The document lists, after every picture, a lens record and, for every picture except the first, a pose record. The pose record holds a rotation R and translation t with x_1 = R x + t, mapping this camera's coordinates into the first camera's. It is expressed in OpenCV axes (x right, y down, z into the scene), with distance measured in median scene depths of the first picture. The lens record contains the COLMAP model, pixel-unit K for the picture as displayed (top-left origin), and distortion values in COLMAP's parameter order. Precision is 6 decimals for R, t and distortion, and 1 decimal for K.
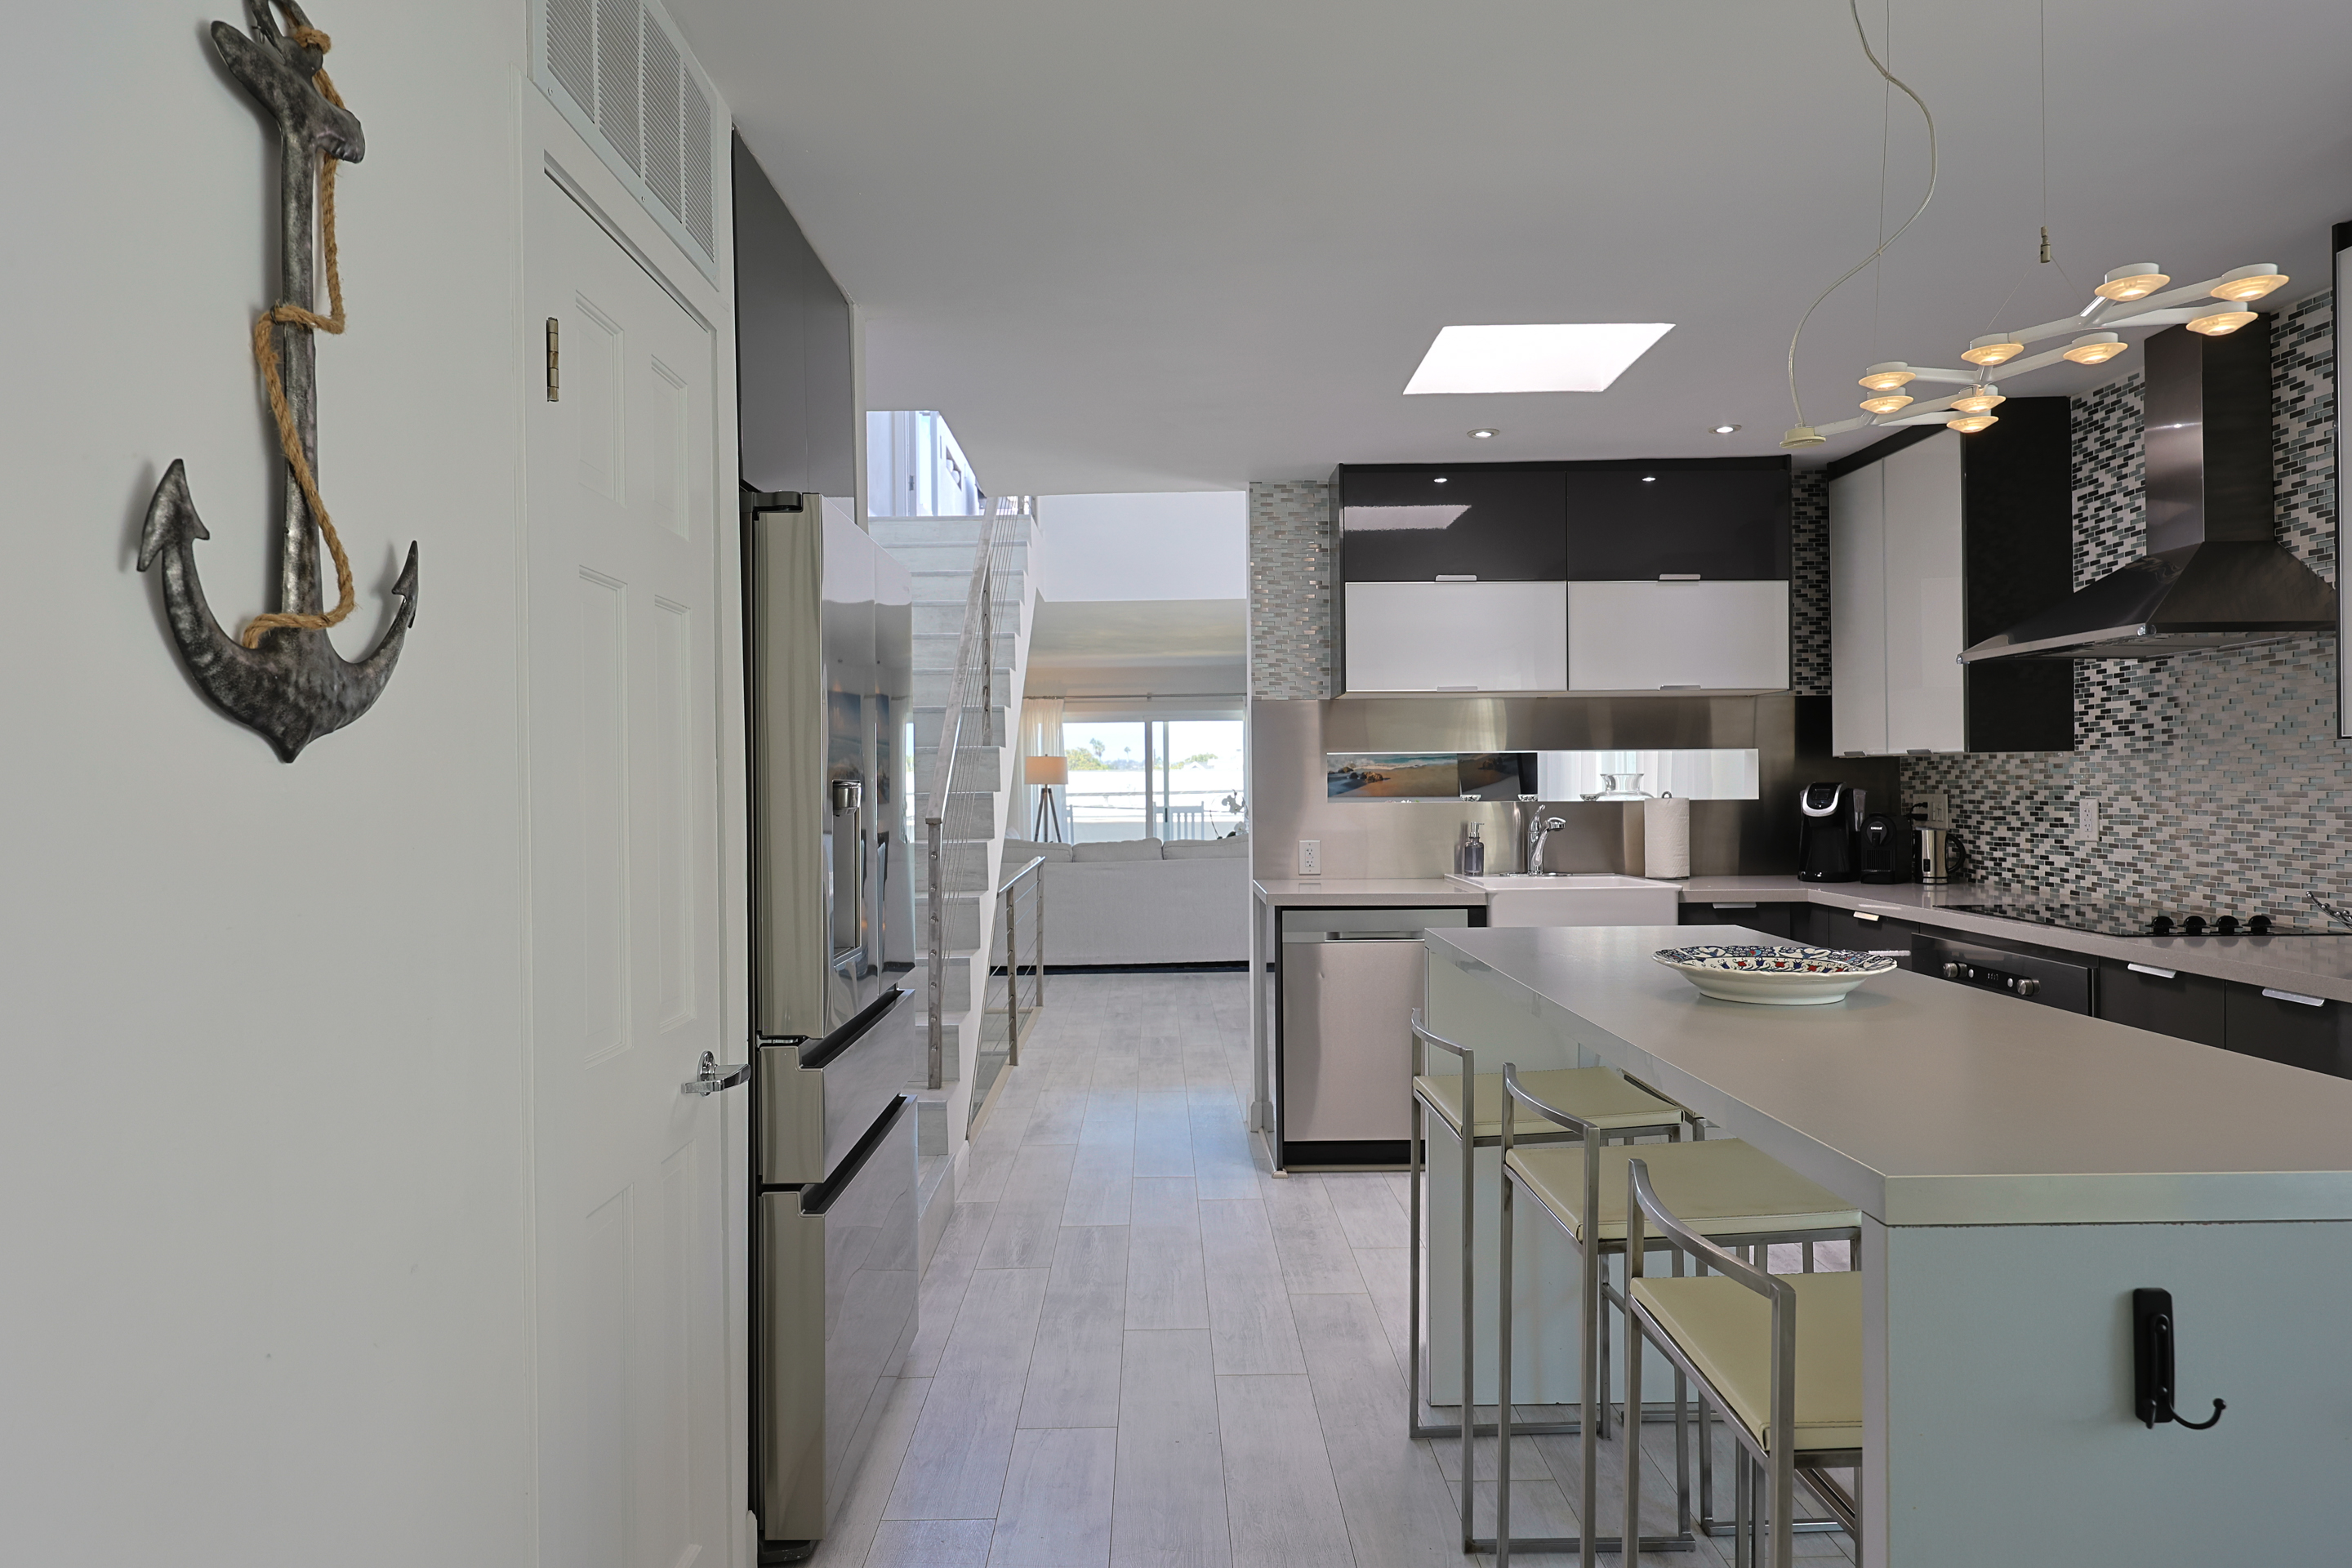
lens RADIAL K [[1476.5, 0, 1145.5], [0, 1476.5, 785.2], [0, 0, 1]] dist [0.003391, 0.002837]
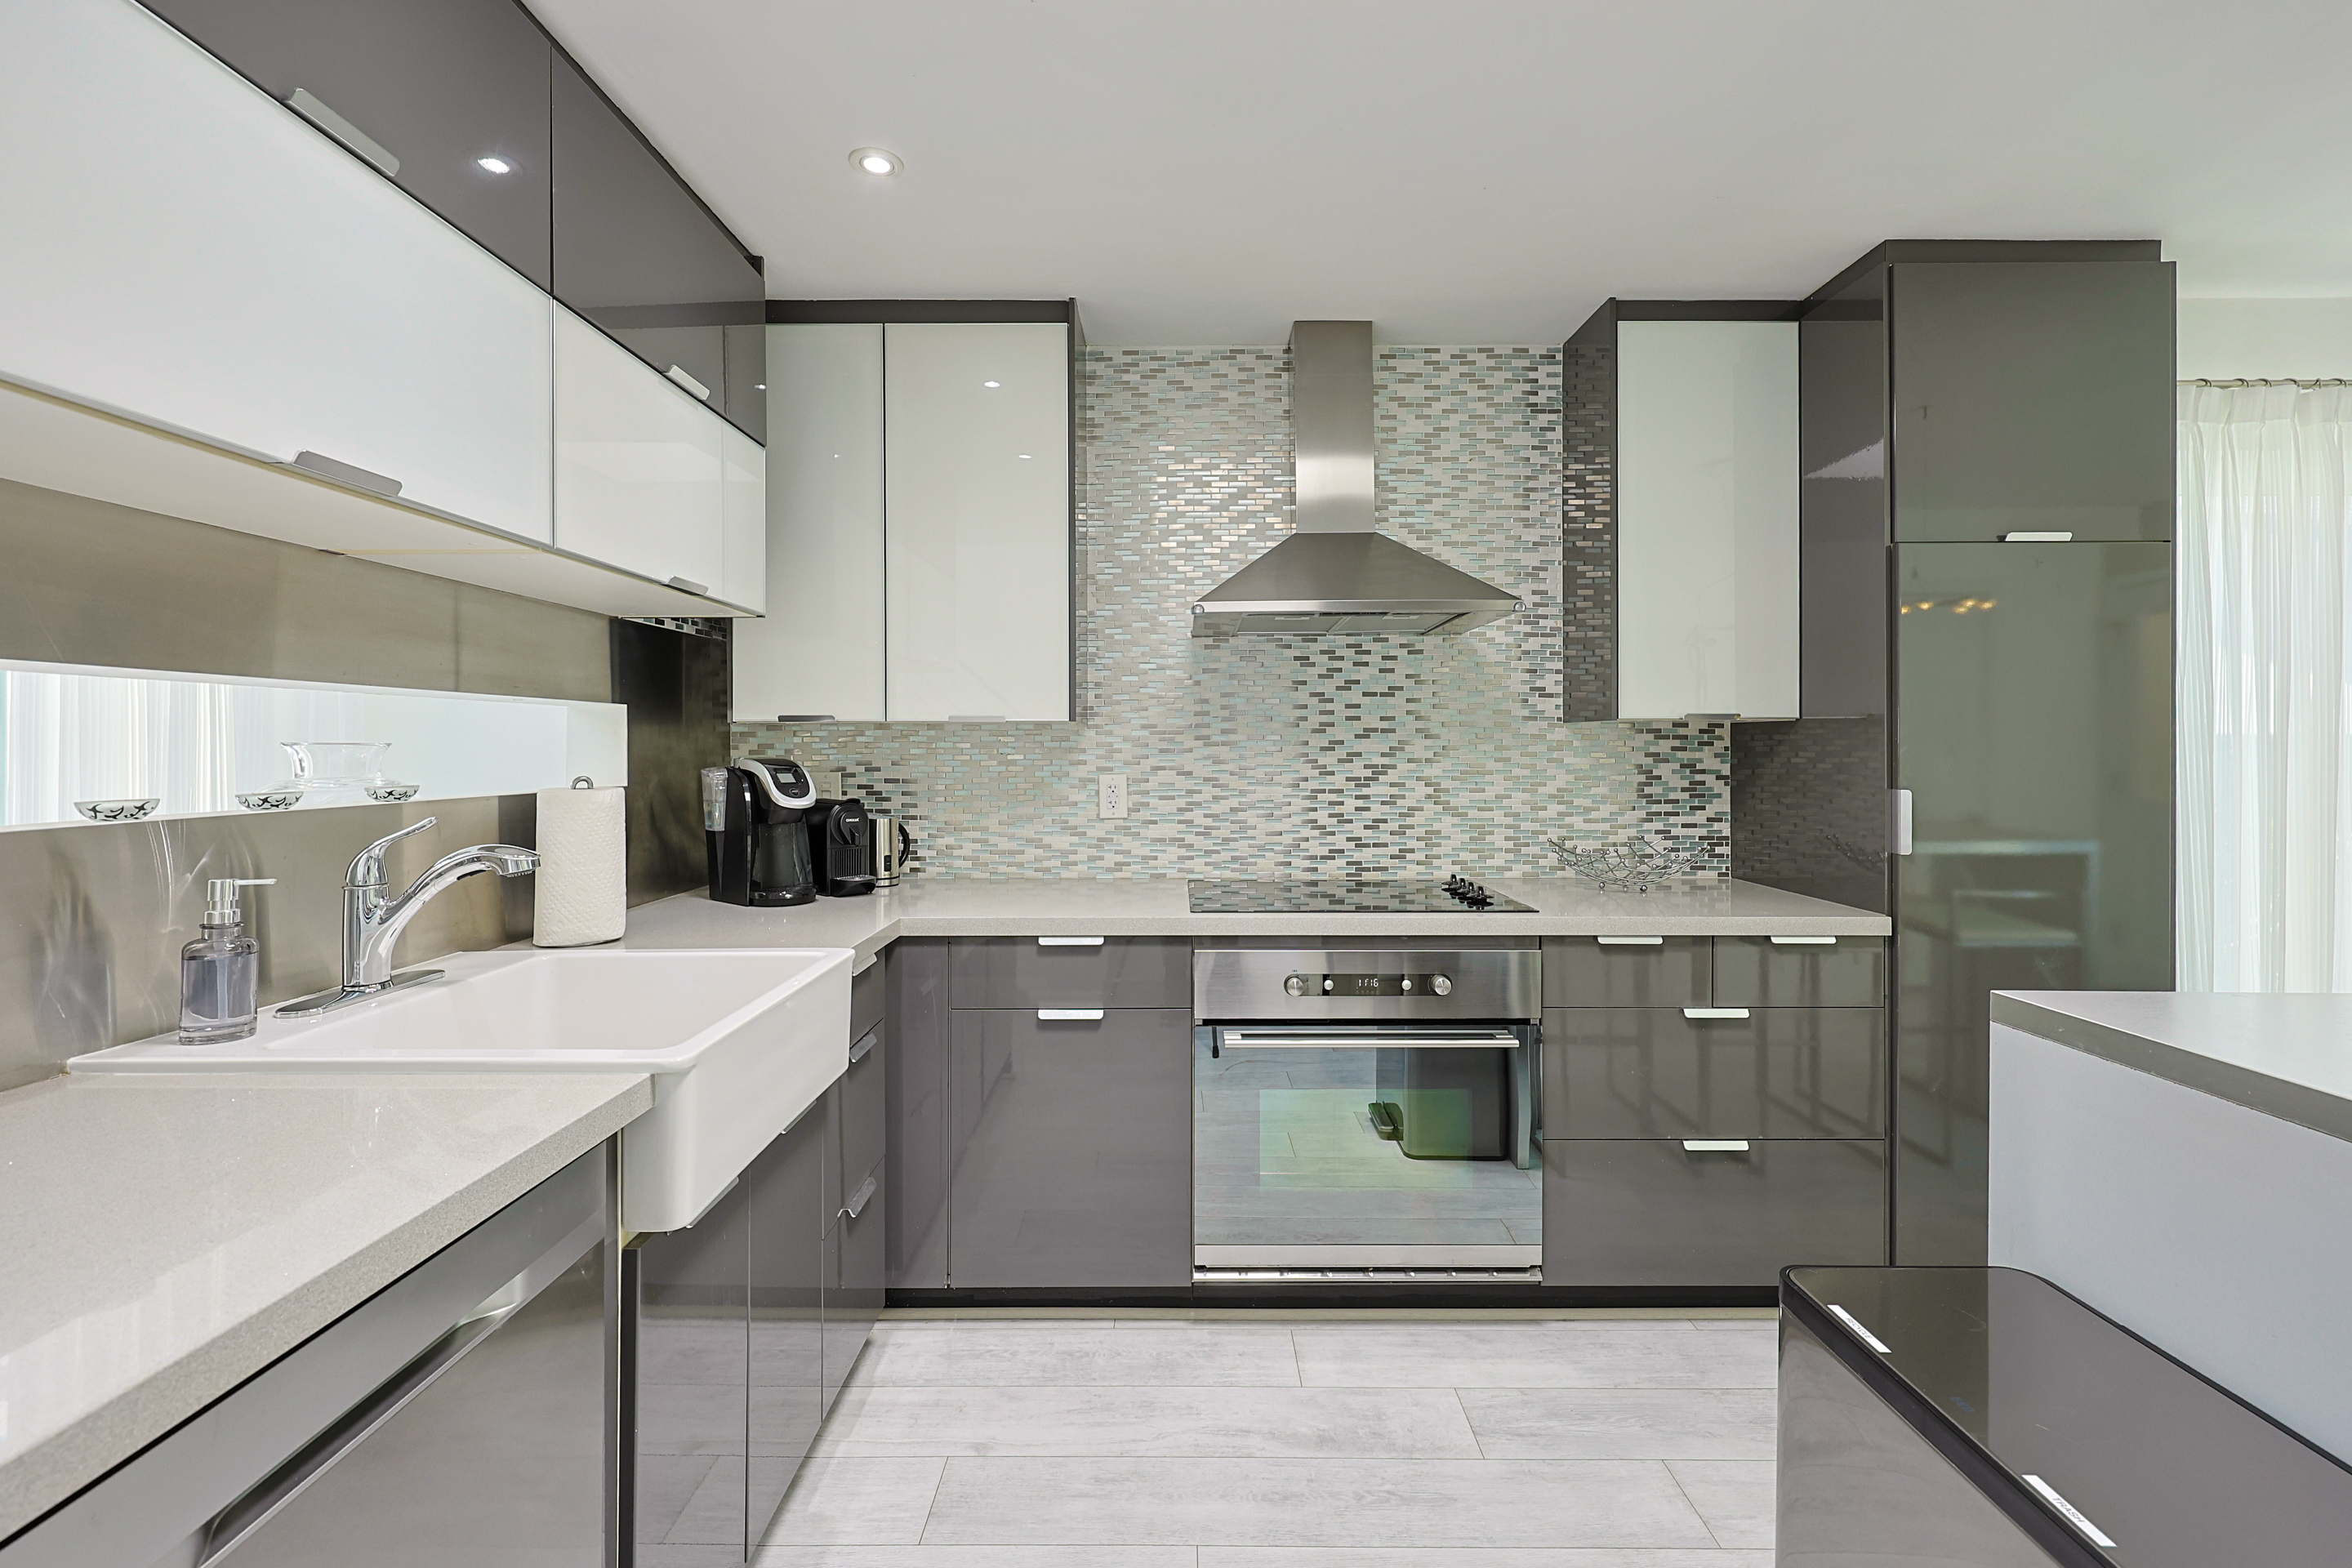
lens RADIAL K [[1024.3, 0, 1186.9], [0, 1024.3, 746.8], [0, 0, 1]] dist [0.004004, 0.000312]
pose [[-0.010462, 0.007543, 0.999917, -0.022783], [0.004941, 0.999960, -0.007491, -0.003313], [-0.999933, 0.004862, -0.010499, 0.948257]]
